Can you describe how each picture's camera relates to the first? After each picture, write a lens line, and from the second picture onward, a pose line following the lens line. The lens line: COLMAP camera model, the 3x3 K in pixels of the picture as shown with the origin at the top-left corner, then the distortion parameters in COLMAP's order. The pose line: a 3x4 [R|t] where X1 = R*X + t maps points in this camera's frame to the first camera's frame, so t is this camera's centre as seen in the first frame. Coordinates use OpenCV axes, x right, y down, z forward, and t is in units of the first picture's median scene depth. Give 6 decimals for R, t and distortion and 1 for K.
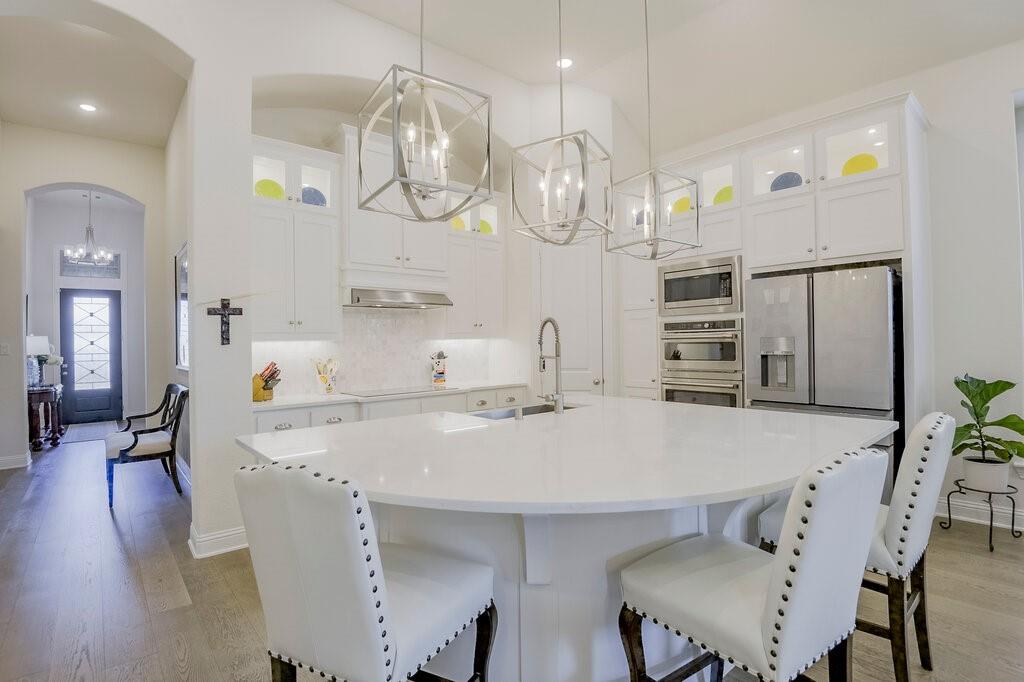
lens RADIAL K [[484.6, 0, 509.0], [0, 484.6, 338.2], [0, 0, 1]] dist [-0.001902, -0.020325]
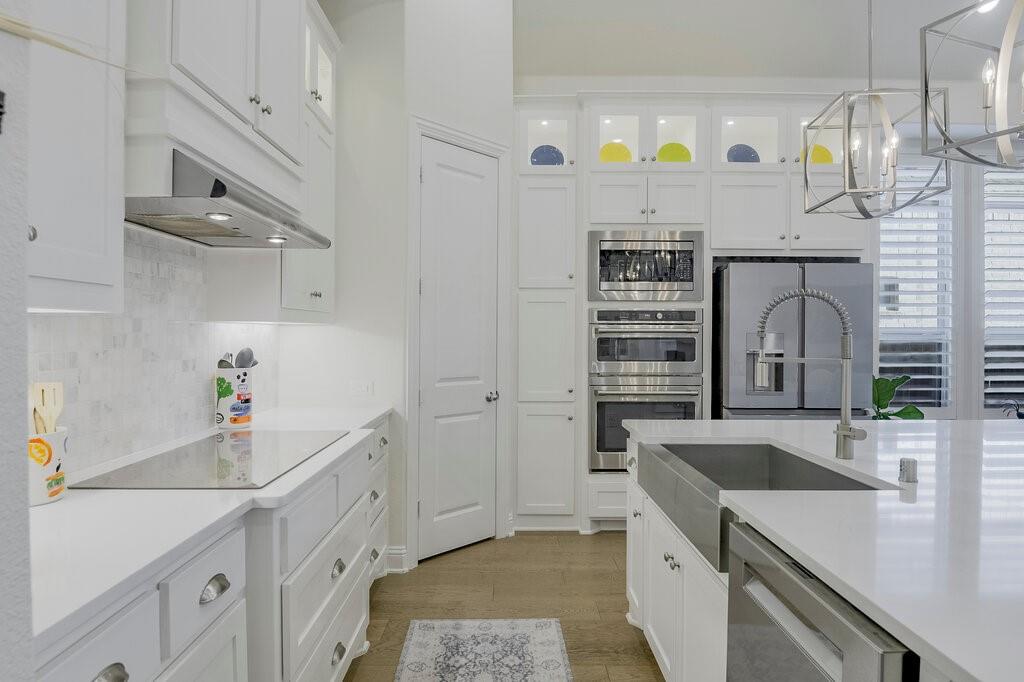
lens RADIAL K [[592.1, 0, 509.5], [0, 592.1, 338.5], [0, 0, 1]] dist [0.004961, -0.023833]
pose [[0.641392, 0.013387, 0.767097, -0.455649], [-0.020925, 0.999781, 0.000048, 0.014246], [-0.766928, -0.016082, 0.641532, 0.558212]]
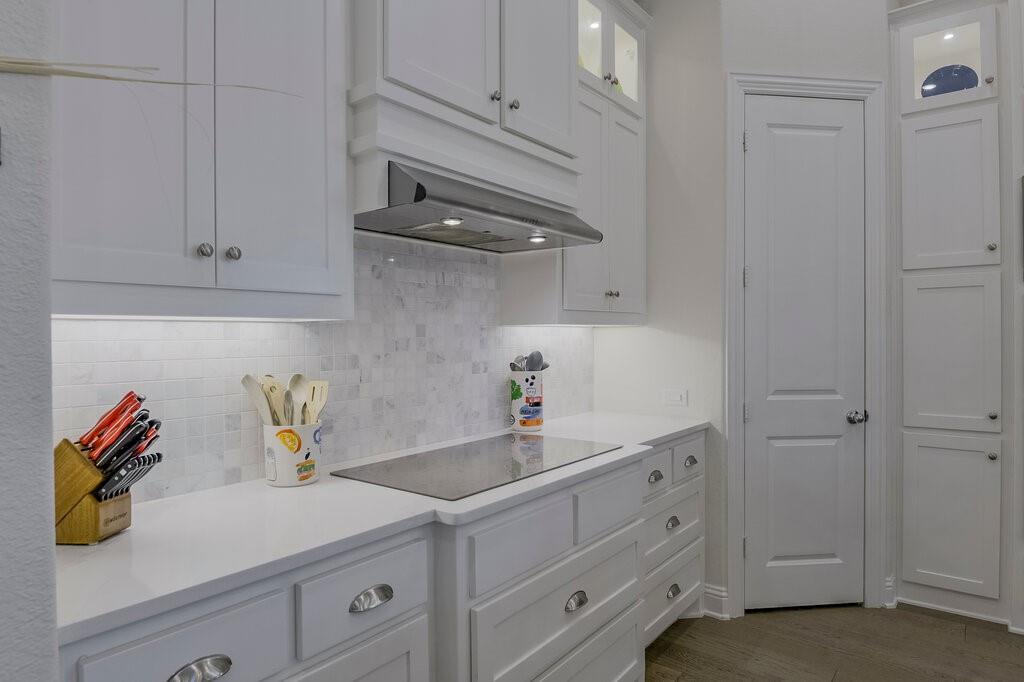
lens RADIAL K [[600.2, 0, 512.9], [0, 600.2, 338.8], [0, 0, 1]] dist [0.019121, -0.030505]
pose [[0.980008, 0.009086, 0.198752, -0.307750], [-0.011232, 0.999890, 0.009673, 0.011176], [-0.198642, -0.011712, 0.980002, 0.557367]]
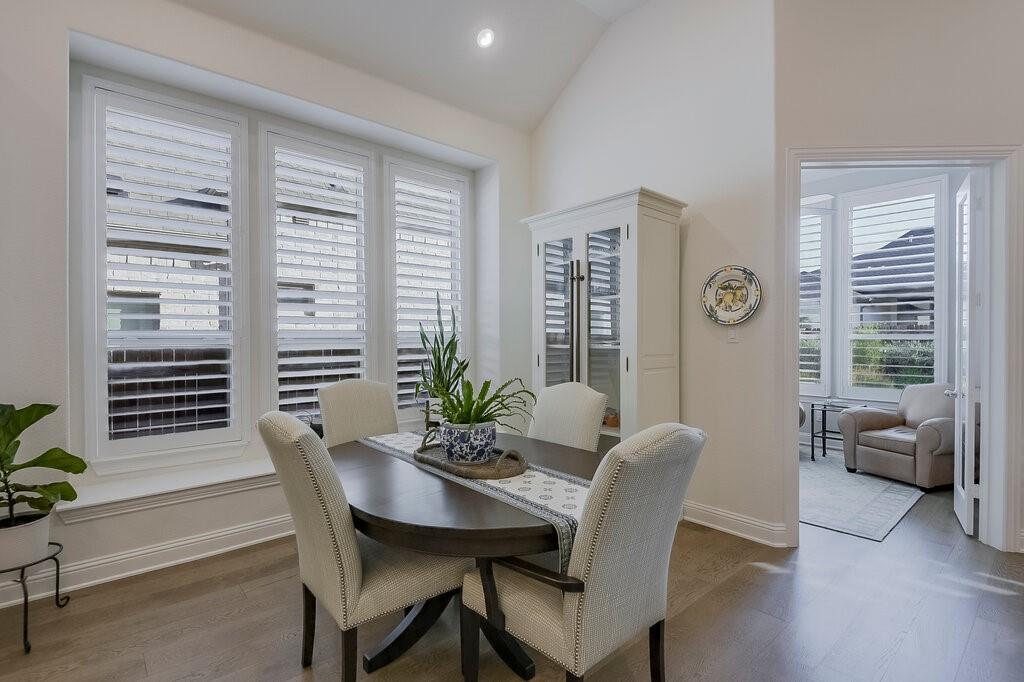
lens RADIAL K [[486.6, 0, 508.5], [0, 486.6, 342.8], [0, 0, 1]] dist [0.000649, 0.000029]
pose [[-0.007474, 0.009238, 0.999929, 0.196866], [-0.005692, 0.999941, -0.009280, -0.000627], [-0.999956, -0.005761, -0.007421, 0.193038]]
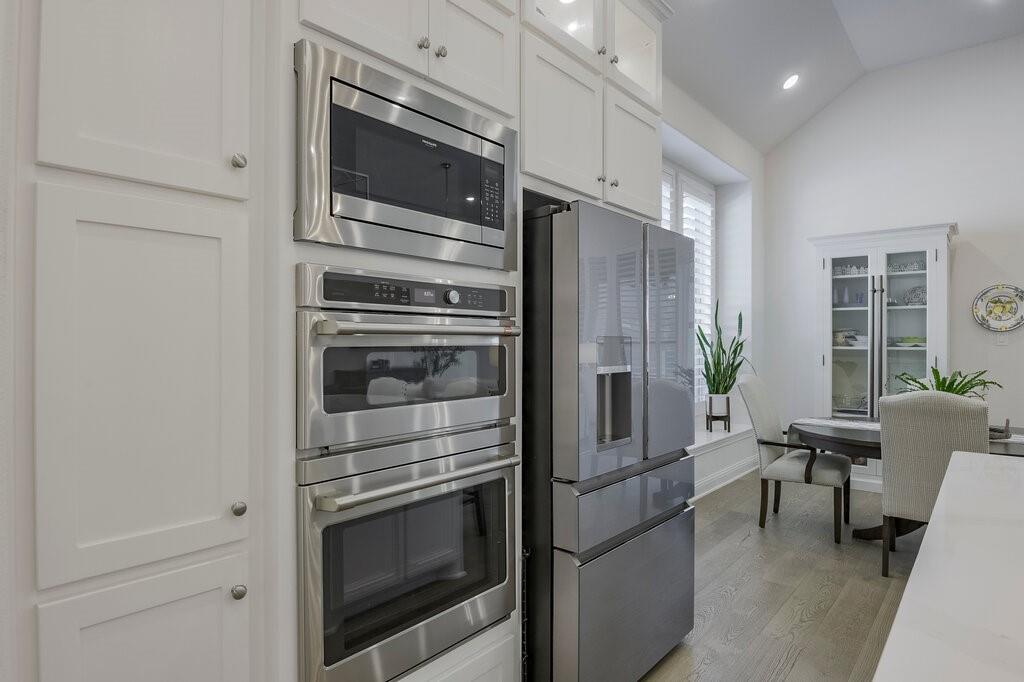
lens RADIAL K [[564.7, 0, 512.0], [0, 564.7, 345.0], [0, 0, 1]] dist [-0.024471, -0.001750]
pose [[-0.152015, 0.012839, 0.988295, 0.013060], [-0.006728, 0.999879, -0.014024, 0.011770], [-0.988355, -0.008781, -0.151910, 0.986591]]
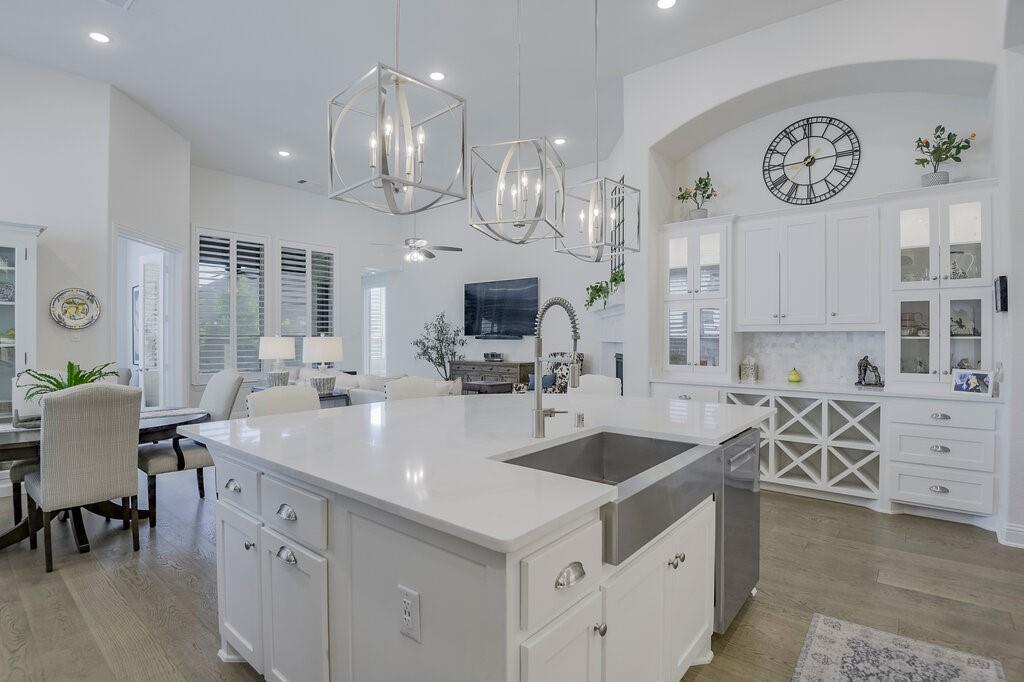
lens RADIAL K [[497.1, 0, 514.2], [0, 497.1, 340.2], [0, 0, 1]] dist [-0.021671, -0.012237]
pose [[-0.984680, 0.018976, -0.173334, 0.162331], [0.019321, 0.999813, -0.000304, 0.007829], [0.173296, -0.003648, -0.984863, 1.121197]]
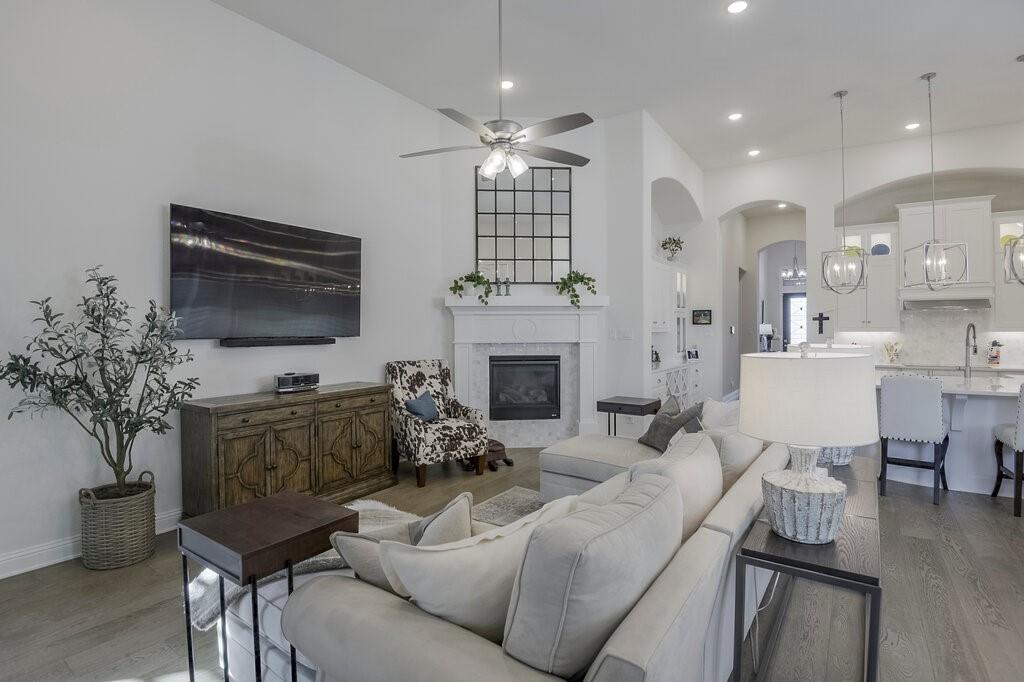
lens RADIAL K [[481.7, 0, 507.8], [0, 481.7, 331.6], [0, 0, 1]] dist [0.001534, -0.022438]
pose [[0.255592, 0.020965, -0.966557, 0.877732], [0.006850, 0.999700, 0.023495, -0.043130], [0.966761, -0.012626, 0.255372, -0.710309]]
